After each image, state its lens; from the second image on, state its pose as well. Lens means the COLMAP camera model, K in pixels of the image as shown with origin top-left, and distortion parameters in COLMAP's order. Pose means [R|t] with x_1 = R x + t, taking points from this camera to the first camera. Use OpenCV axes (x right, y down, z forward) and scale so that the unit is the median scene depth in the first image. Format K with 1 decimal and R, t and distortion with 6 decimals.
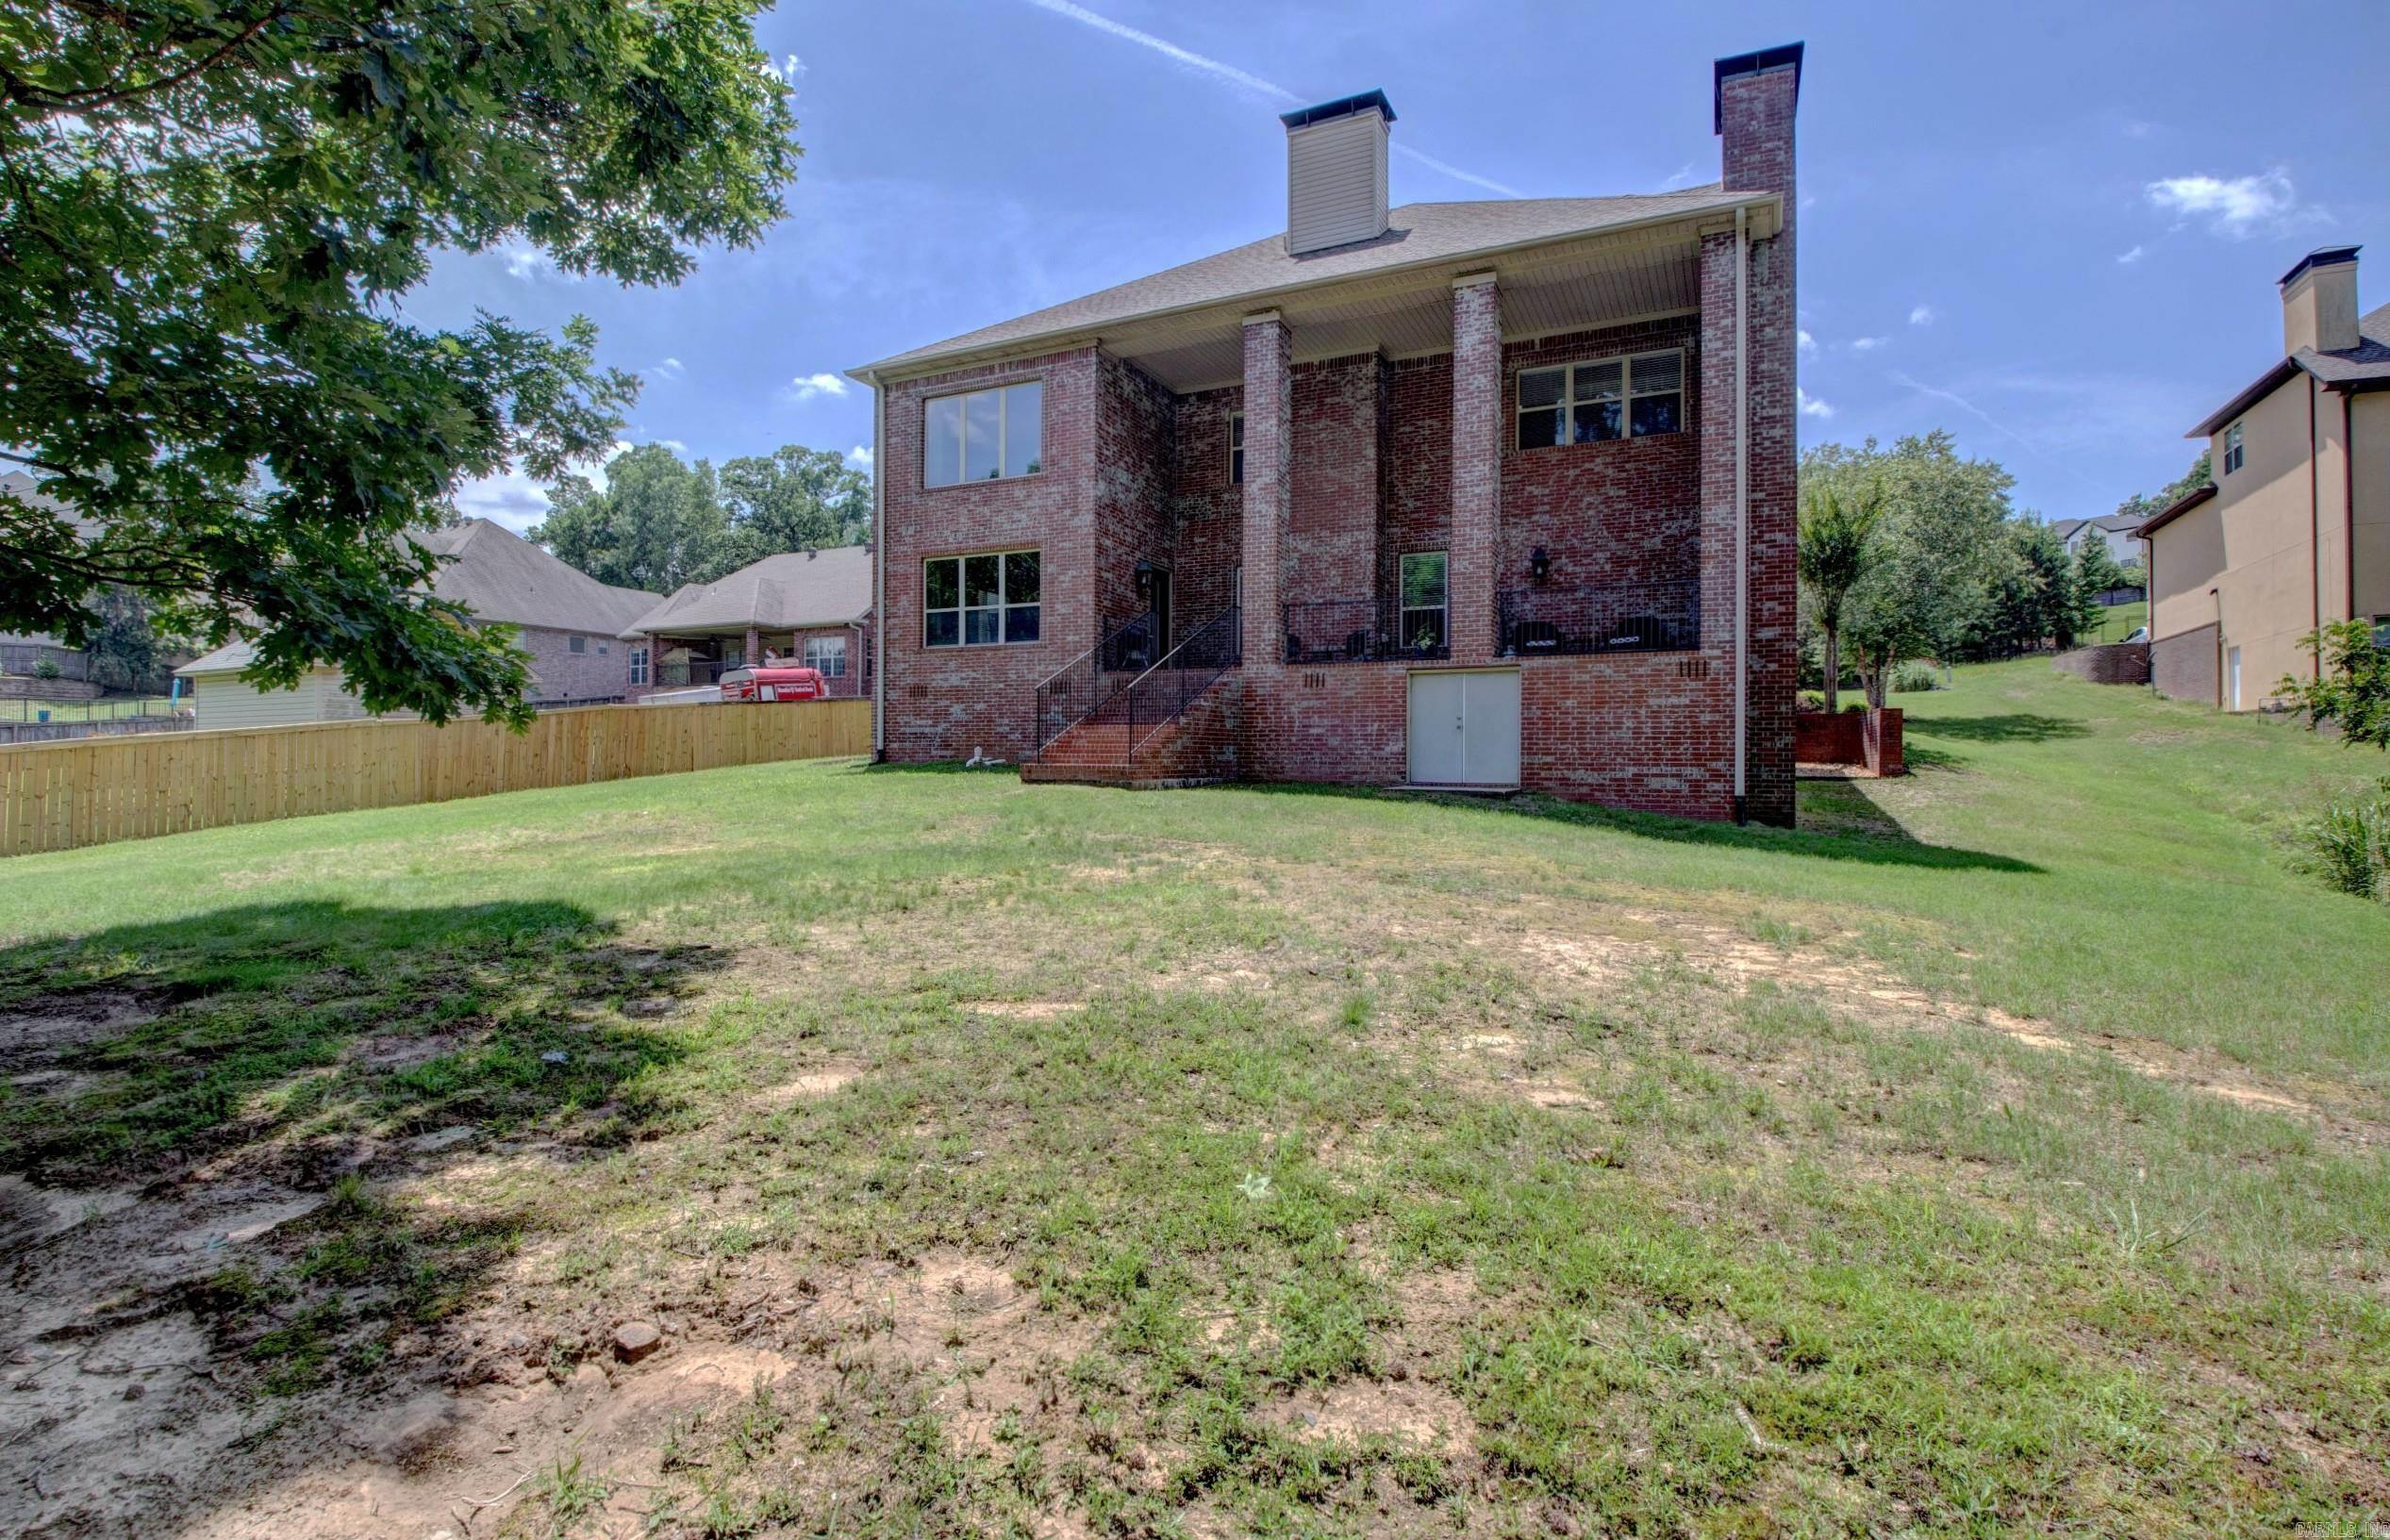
lens RADIAL K [[1133.1, 0, 1213.2], [0, 1133.1, 763.4], [0, 0, 1]] dist [0.034502, -0.042747]
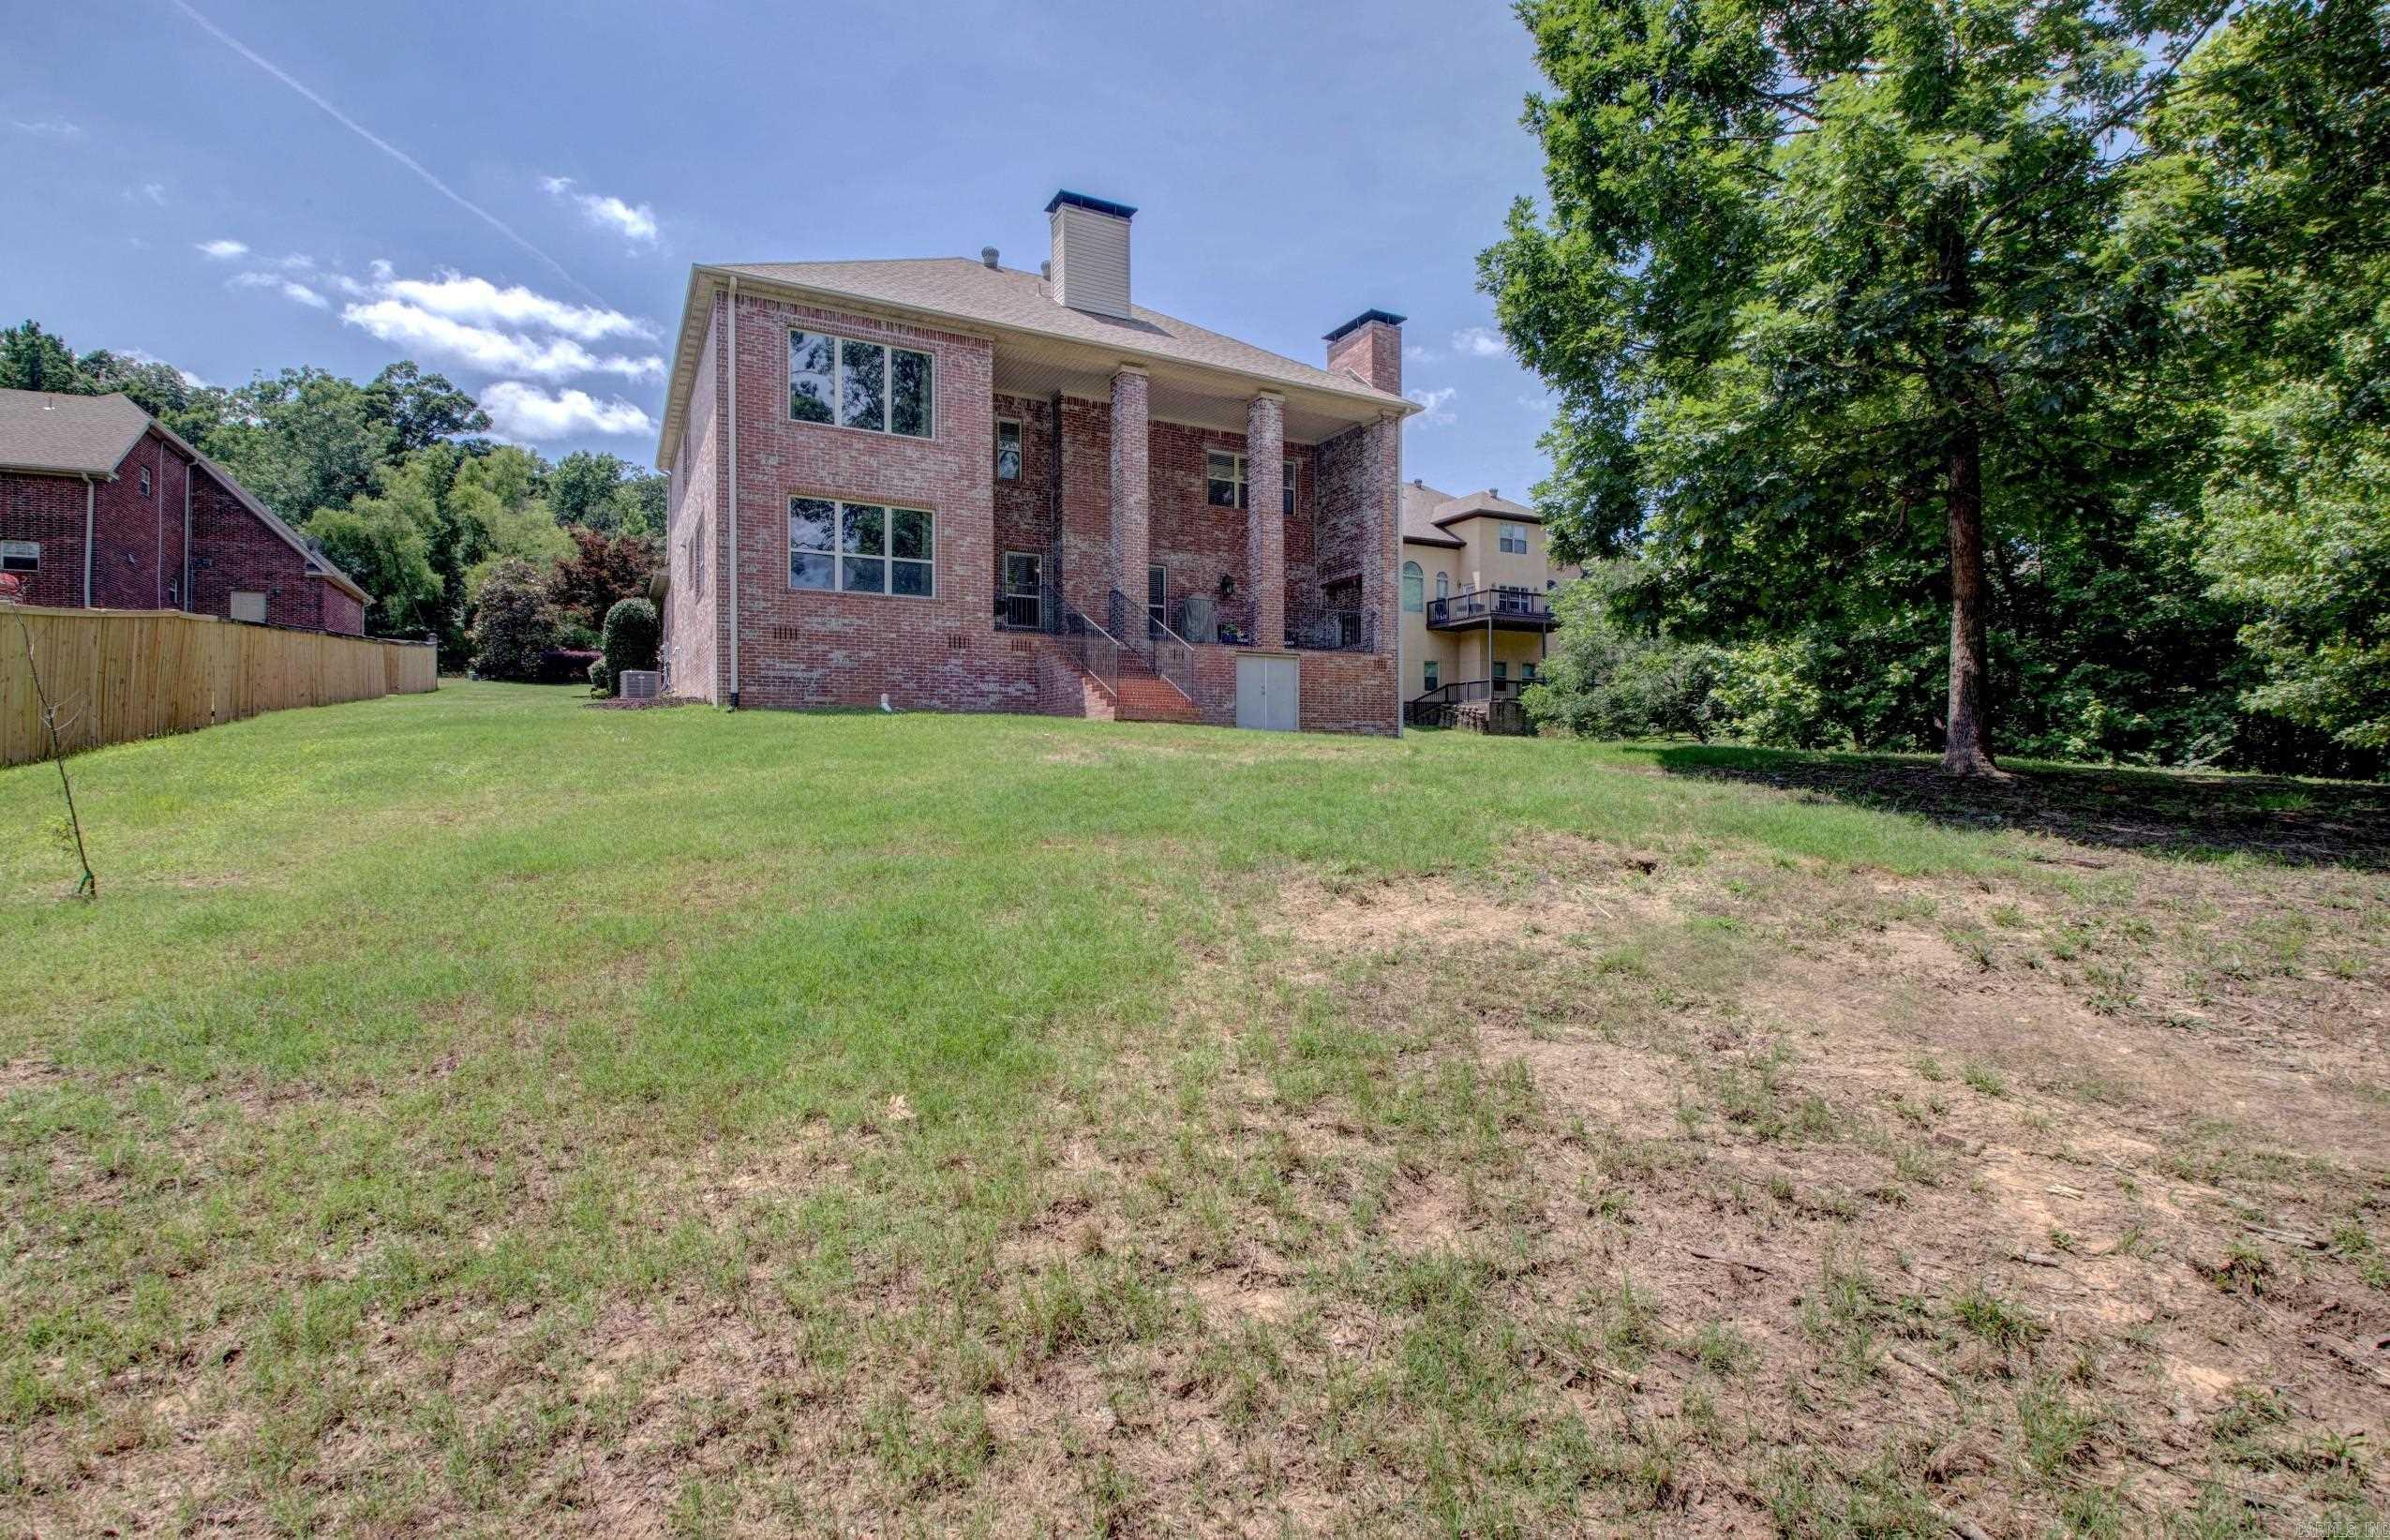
lens RADIAL K [[1133.2, 0, 1213.2], [0, 1133.2, 763.4], [0, 0, 1]] dist [0.034502, -0.042747]
pose [[0.596018, 0.008212, 0.802929, -0.870036], [0.020374, 0.999471, -0.025347, 0.082877], [-0.802713, 0.031466, 0.595535, 0.157619]]
